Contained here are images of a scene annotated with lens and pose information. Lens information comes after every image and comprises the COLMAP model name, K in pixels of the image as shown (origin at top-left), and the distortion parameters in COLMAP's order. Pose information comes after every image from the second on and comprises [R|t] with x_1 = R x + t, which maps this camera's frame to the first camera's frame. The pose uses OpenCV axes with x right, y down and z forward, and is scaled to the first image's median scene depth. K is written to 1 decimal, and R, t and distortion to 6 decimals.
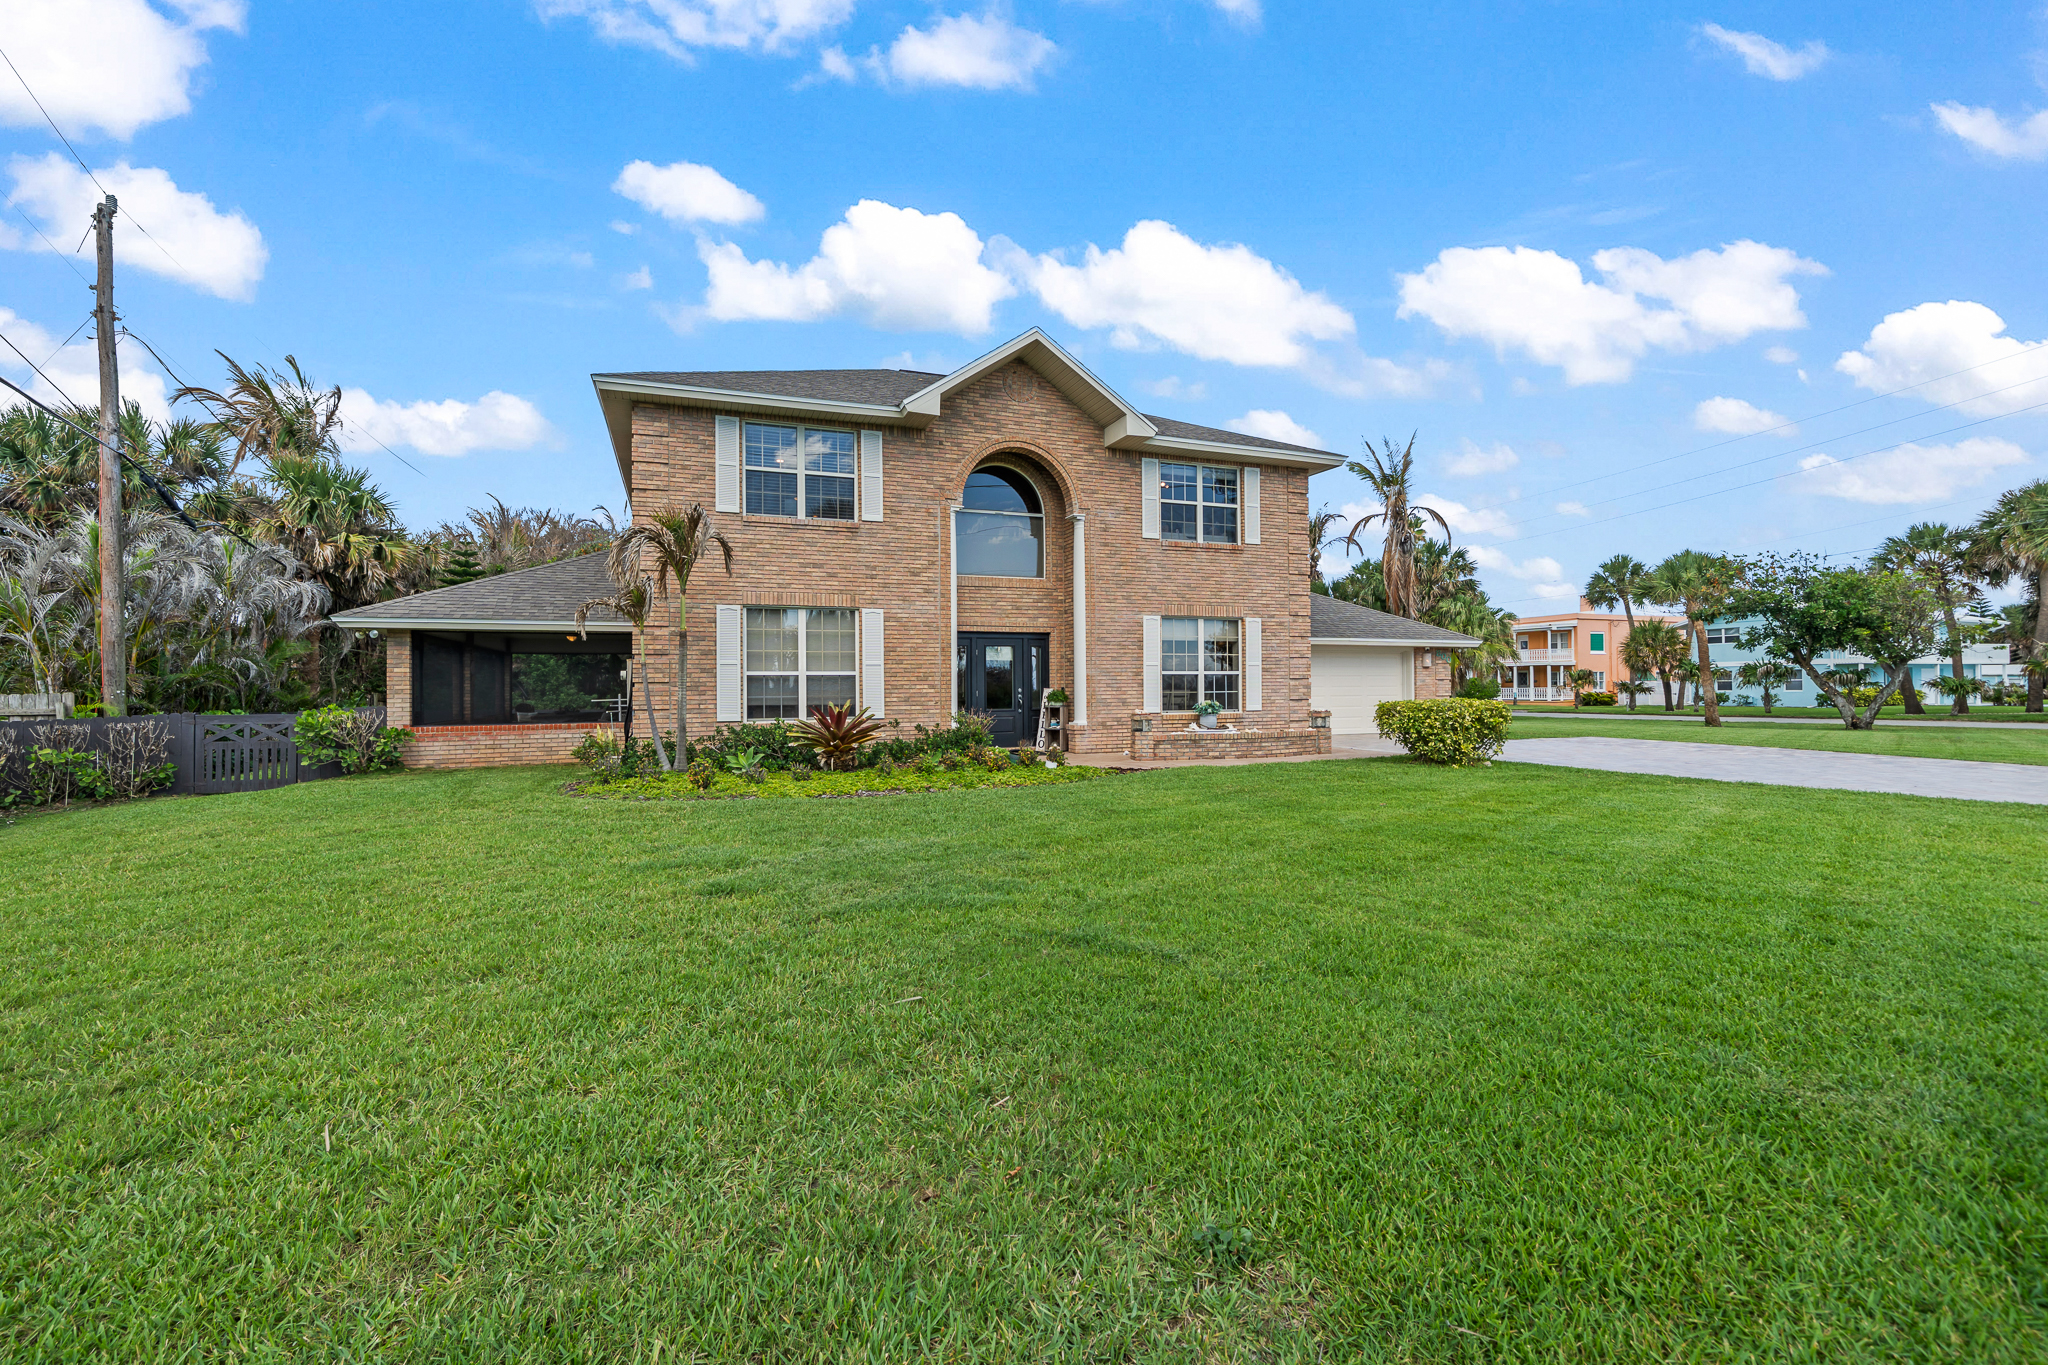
lens RADIAL K [[689.8, 0, 1023.1], [0, 689.8, 610.5], [0, 0, 1]] dist [-0.000195, -0.000015]
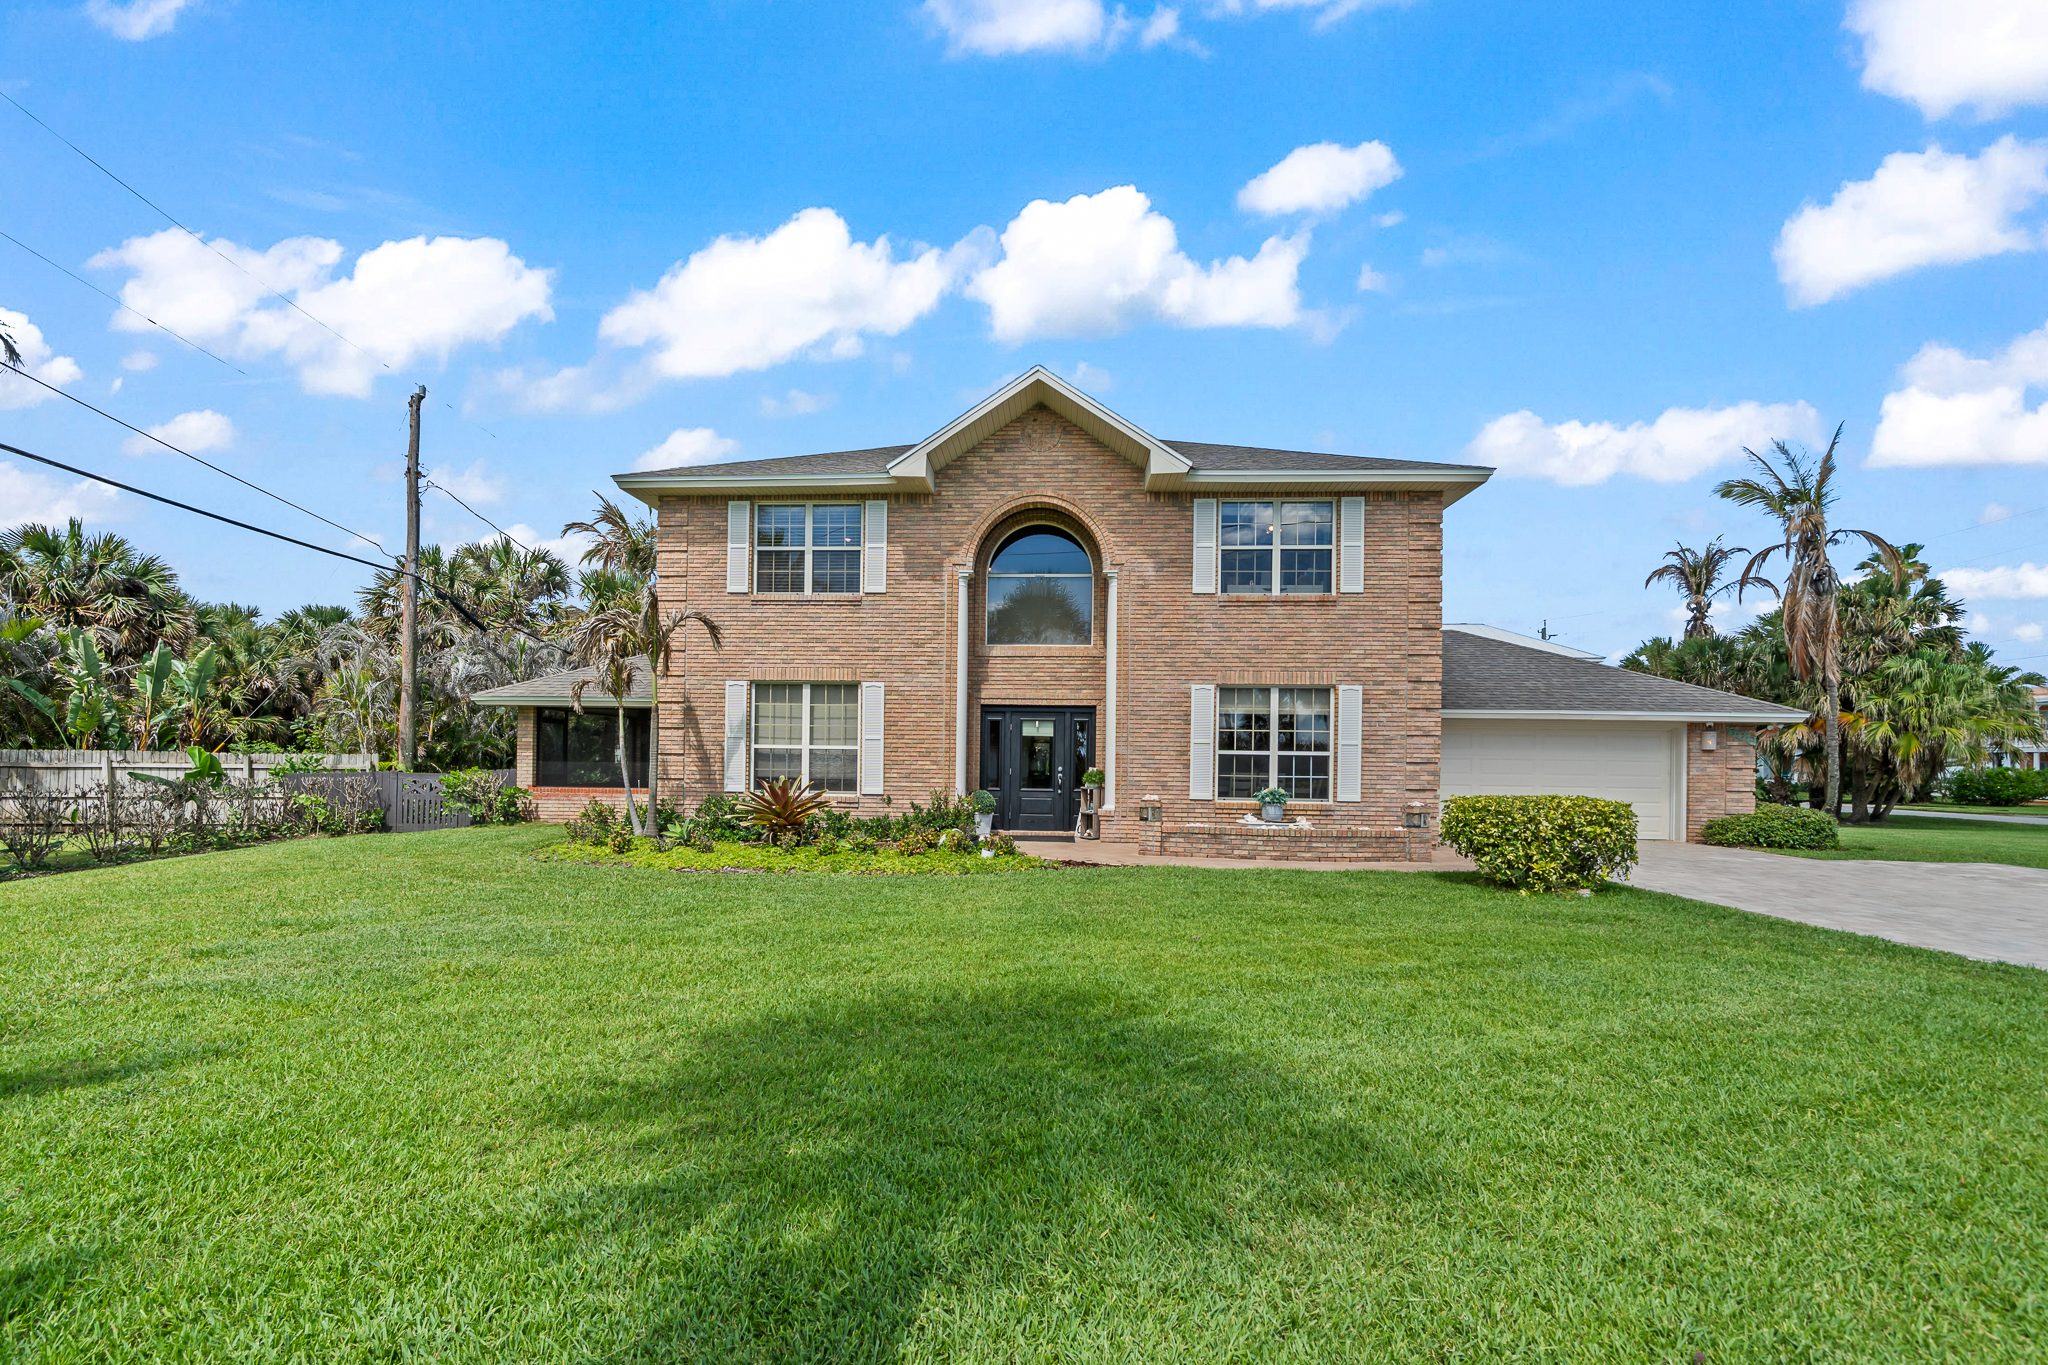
lens RADIAL K [[710.6, 0, 1032.8], [0, 710.6, 689.3], [0, 0, 1]] dist [-0.001460, -0.000024]
pose [[0.939559, -0.014255, -0.342089, 0.296649], [0.016477, 0.999858, 0.003591, 0.006664], [0.341989, -0.009010, 0.939661, 0.112836]]
